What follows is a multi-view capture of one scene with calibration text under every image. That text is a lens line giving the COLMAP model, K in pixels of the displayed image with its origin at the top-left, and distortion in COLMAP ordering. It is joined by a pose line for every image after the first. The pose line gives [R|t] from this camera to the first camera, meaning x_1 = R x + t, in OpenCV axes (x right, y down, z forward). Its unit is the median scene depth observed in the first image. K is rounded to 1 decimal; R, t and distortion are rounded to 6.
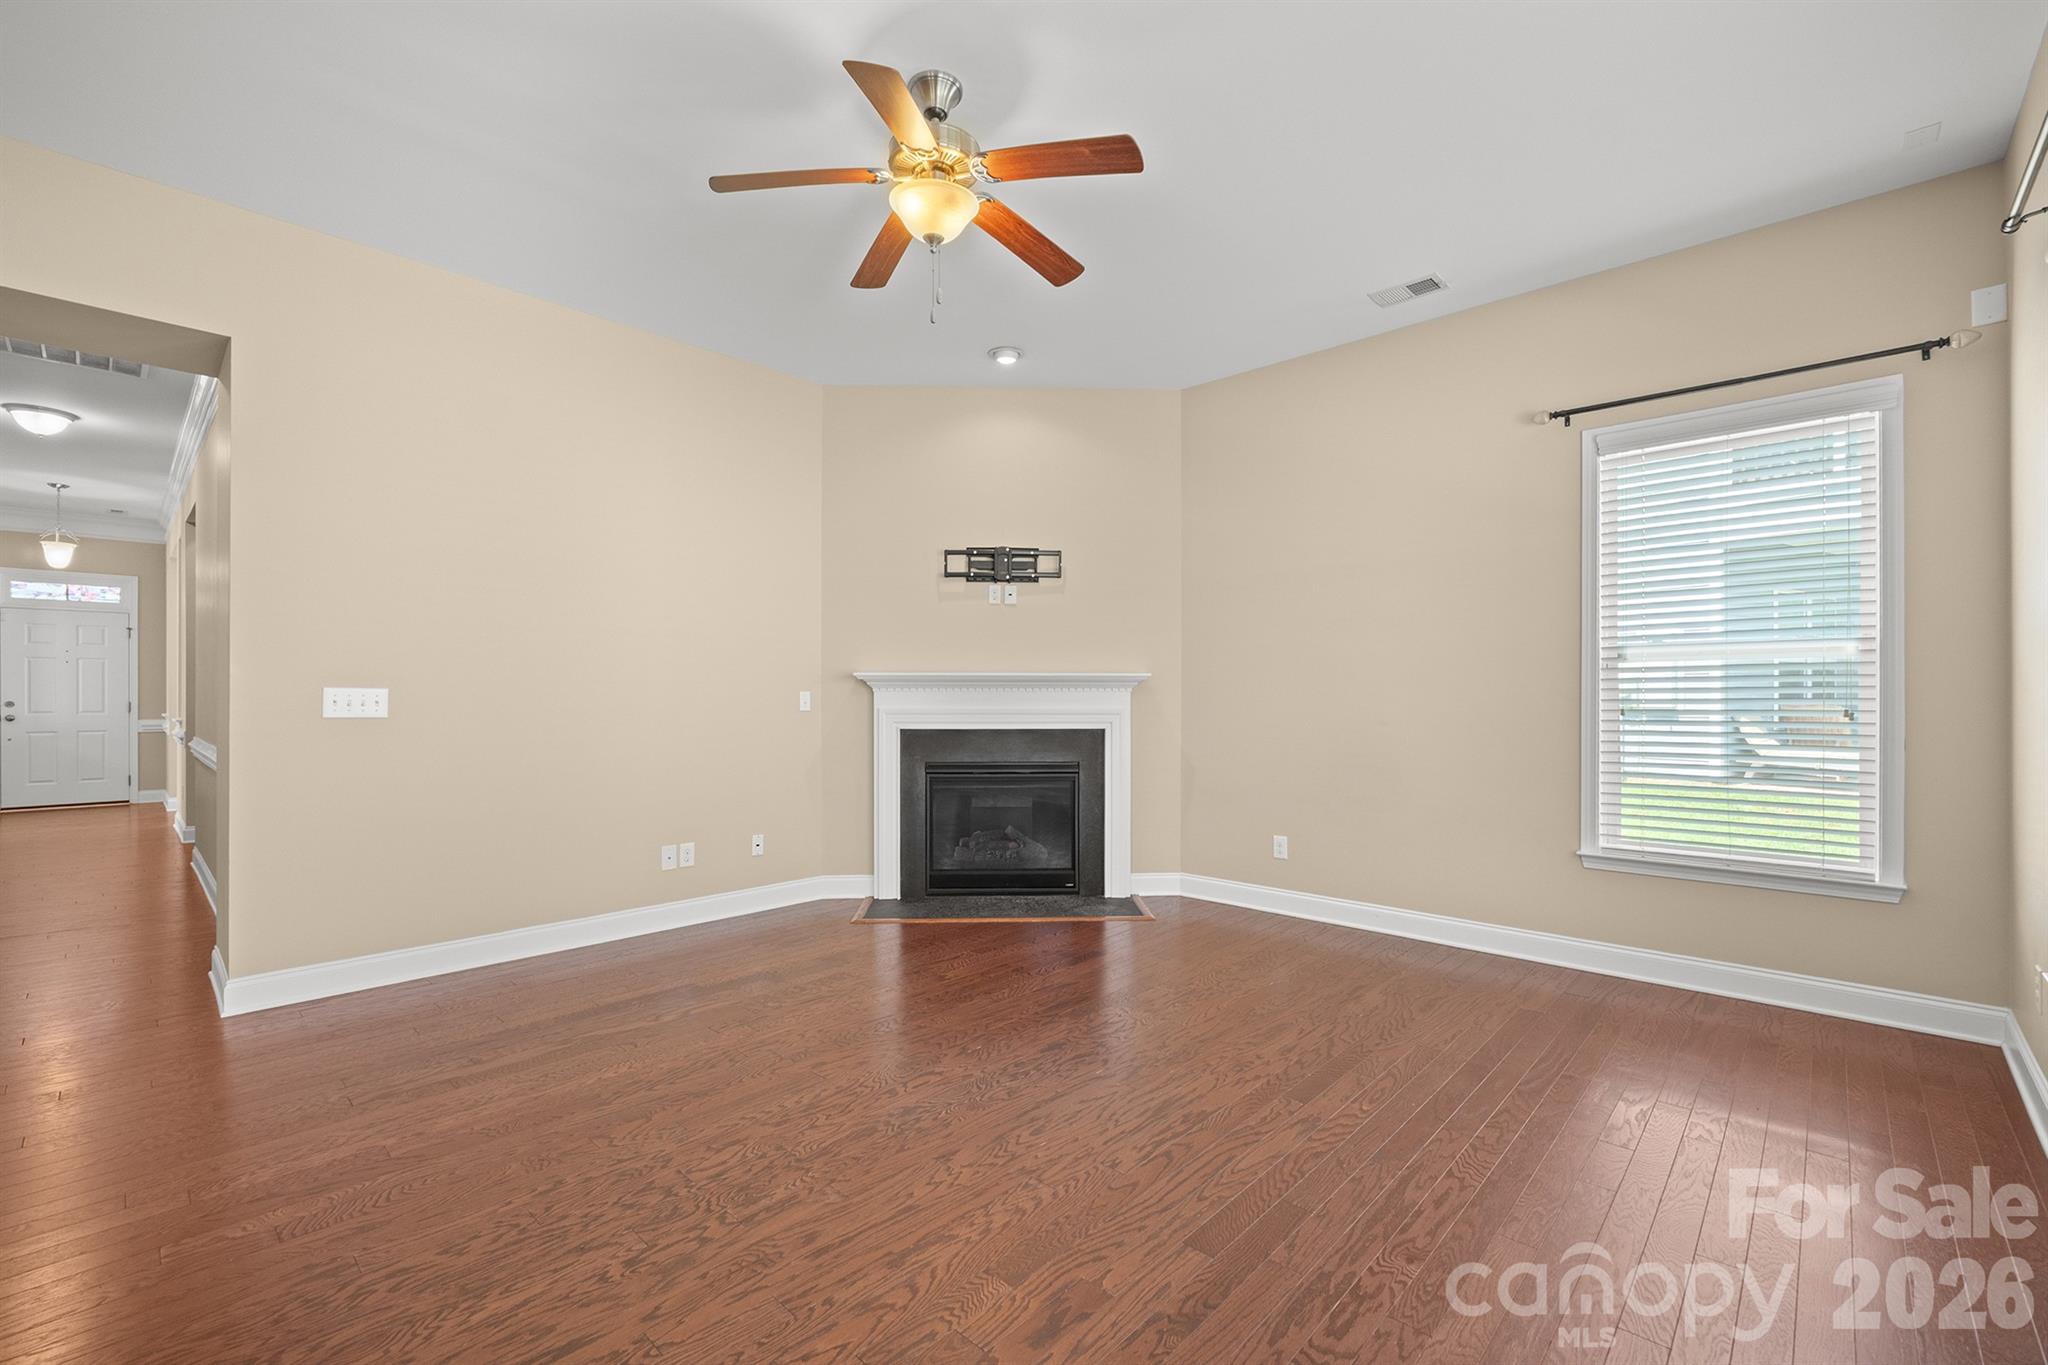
lens RADIAL K [[862.6, 0, 1034.0], [0, 862.6, 701.0], [0, 0, 1]] dist [-0.007765, -0.000525]
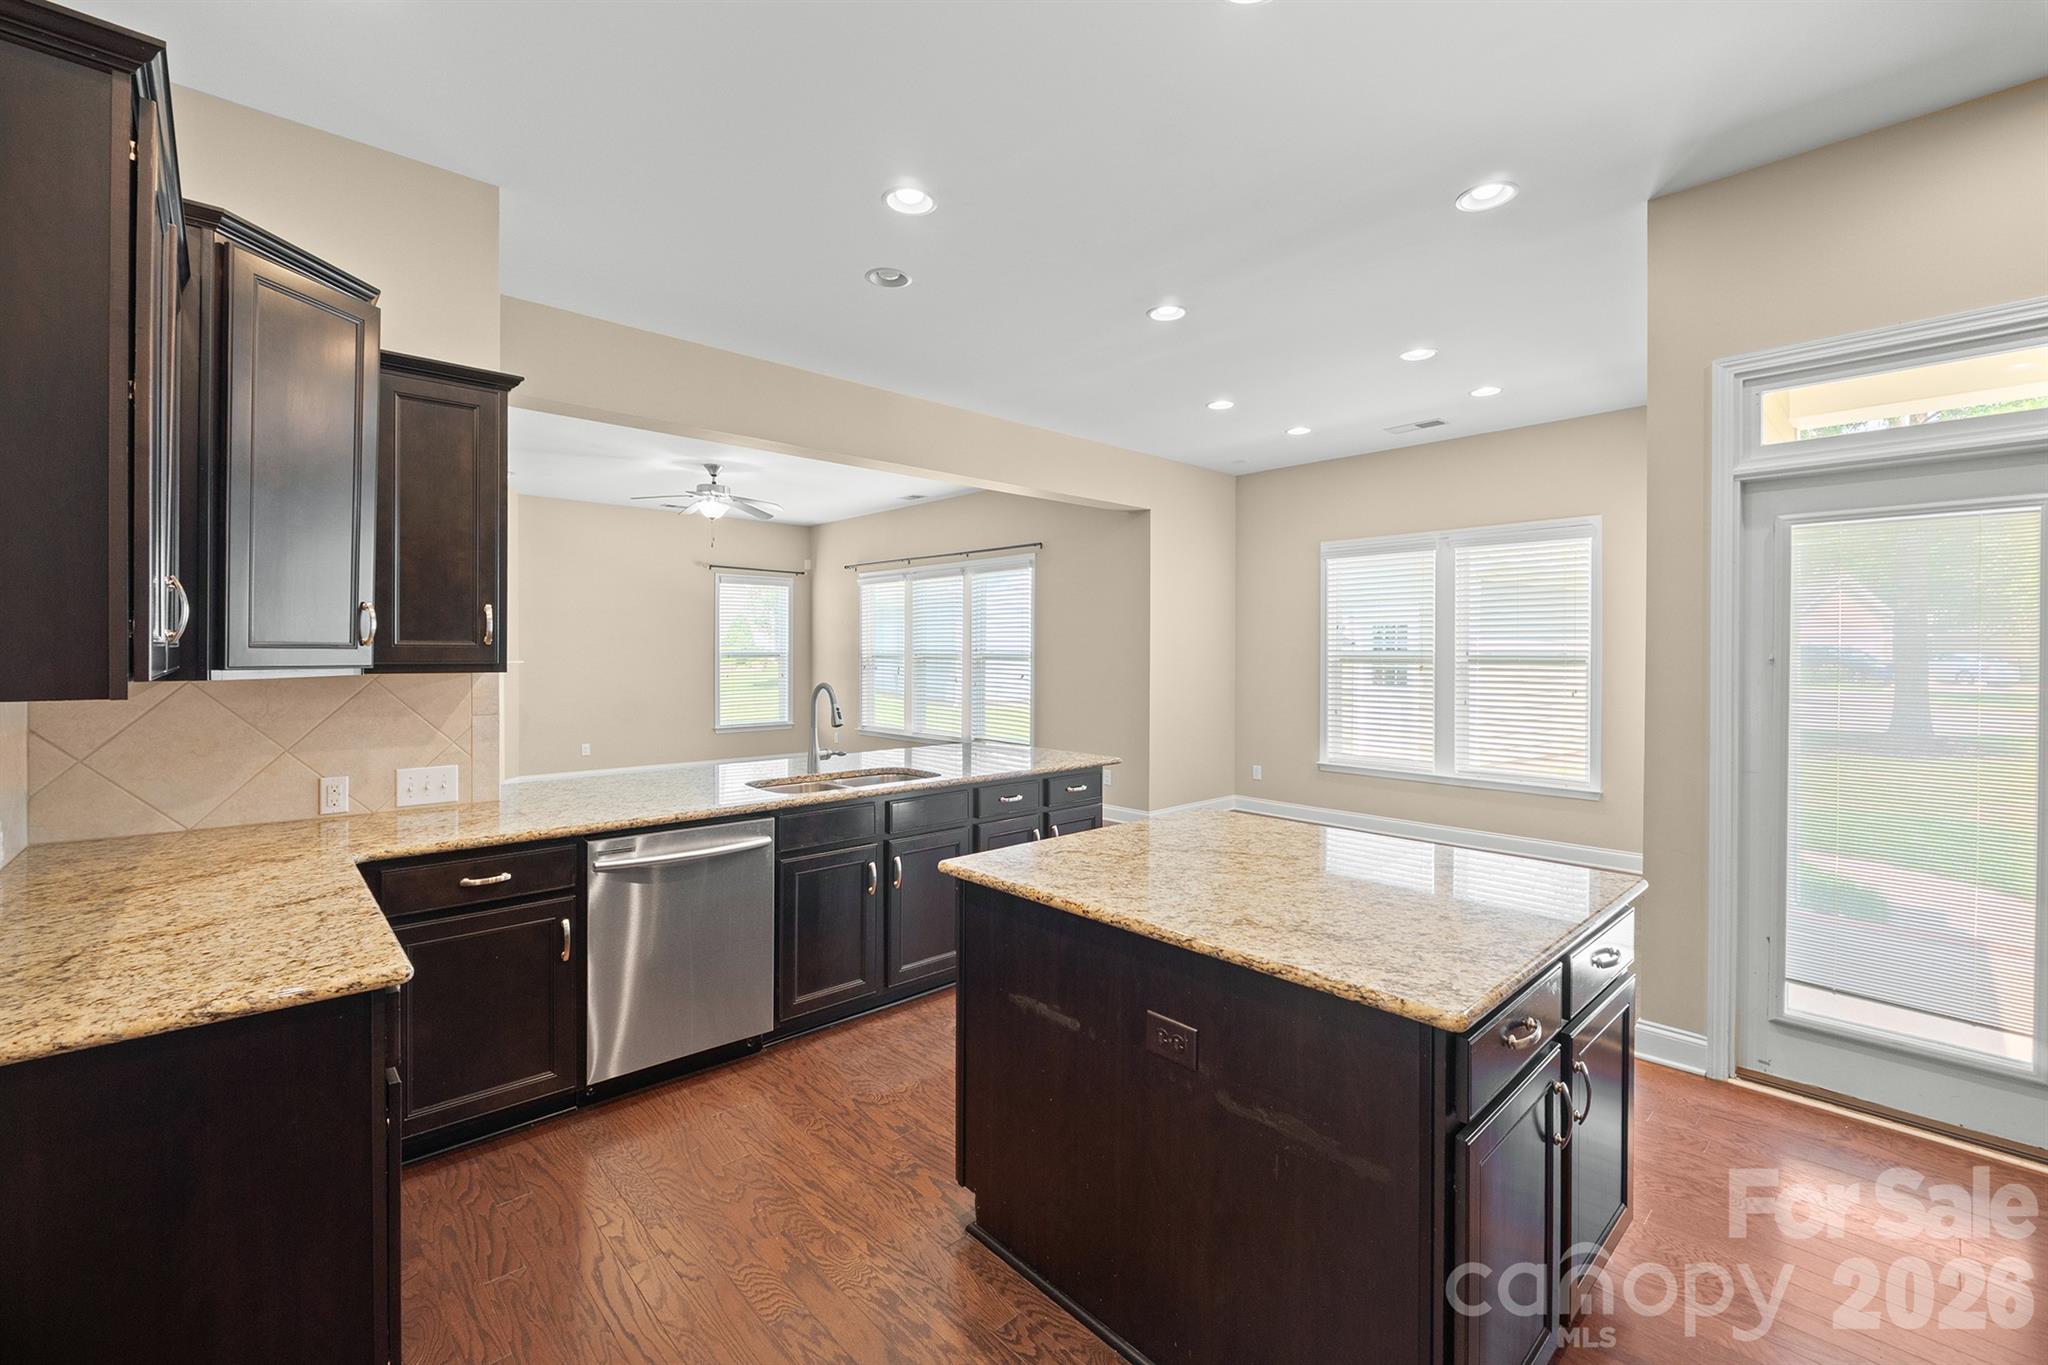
lens RADIAL K [[862.6, 0, 1036.3], [0, 862.6, 654.5], [0, 0, 1]] dist [-0.007765, -0.000525]
pose [[0.060929, -0.003417, 0.998136, -1.506777], [0.003666, 0.999988, 0.003199, -0.045681], [-0.998135, 0.003465, 0.060941, -0.133866]]
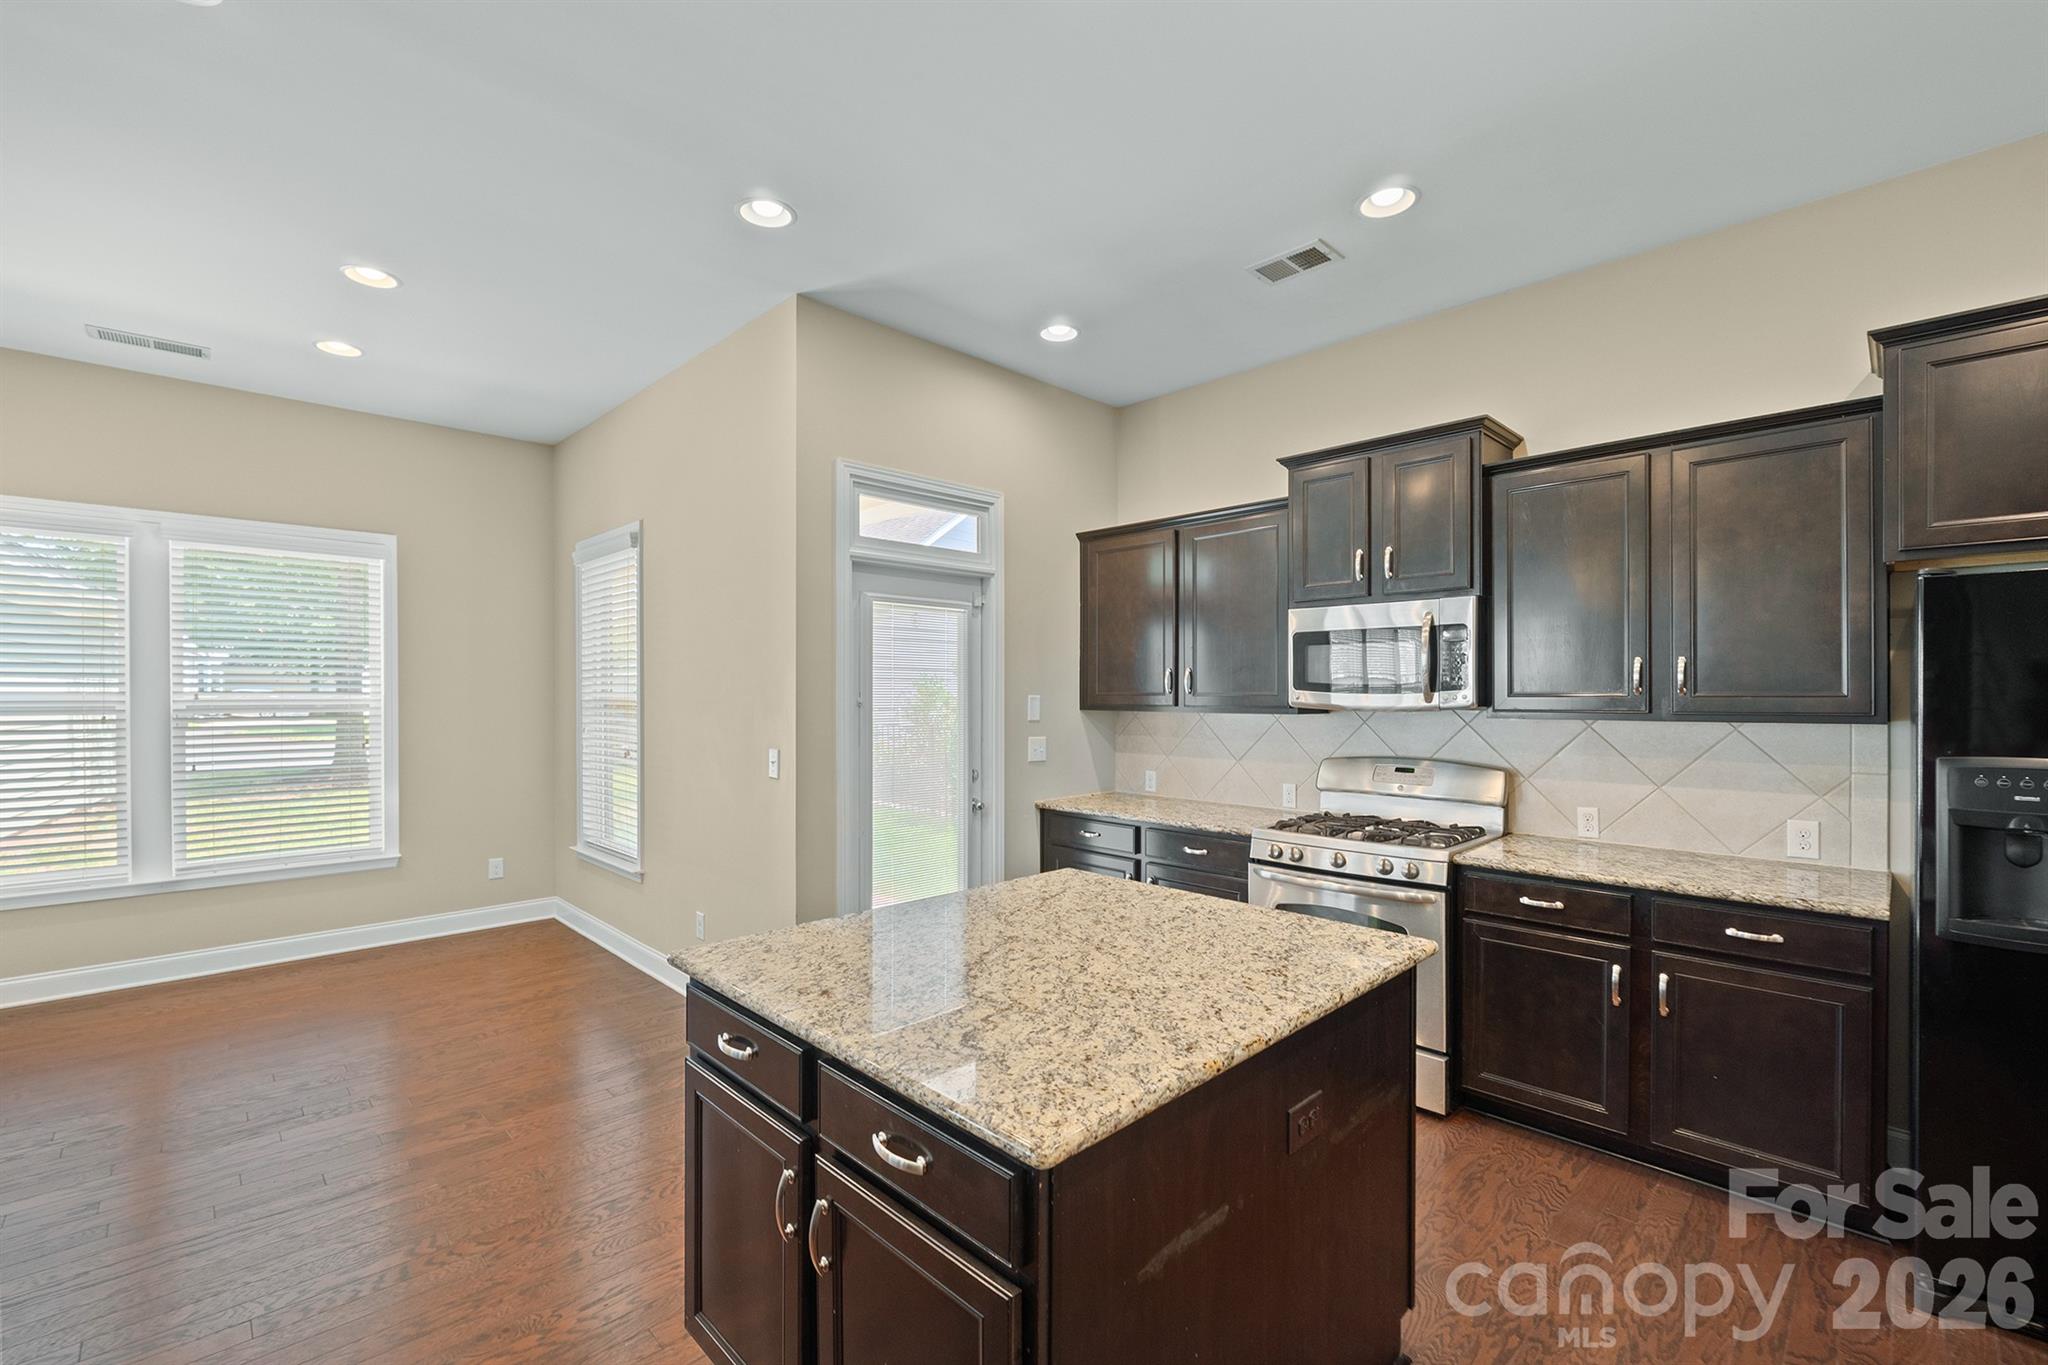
lens RADIAL K [[862.6, 0, 1026.8], [0, 862.6, 695.3], [0, 0, 1]] dist [-0.007765, -0.000525]
pose [[-0.999302, -0.002263, 0.037296, -1.082447], [-0.001906, 0.999952, 0.009583, -0.052135], [-0.037316, 0.009506, -0.999258, 0.147133]]
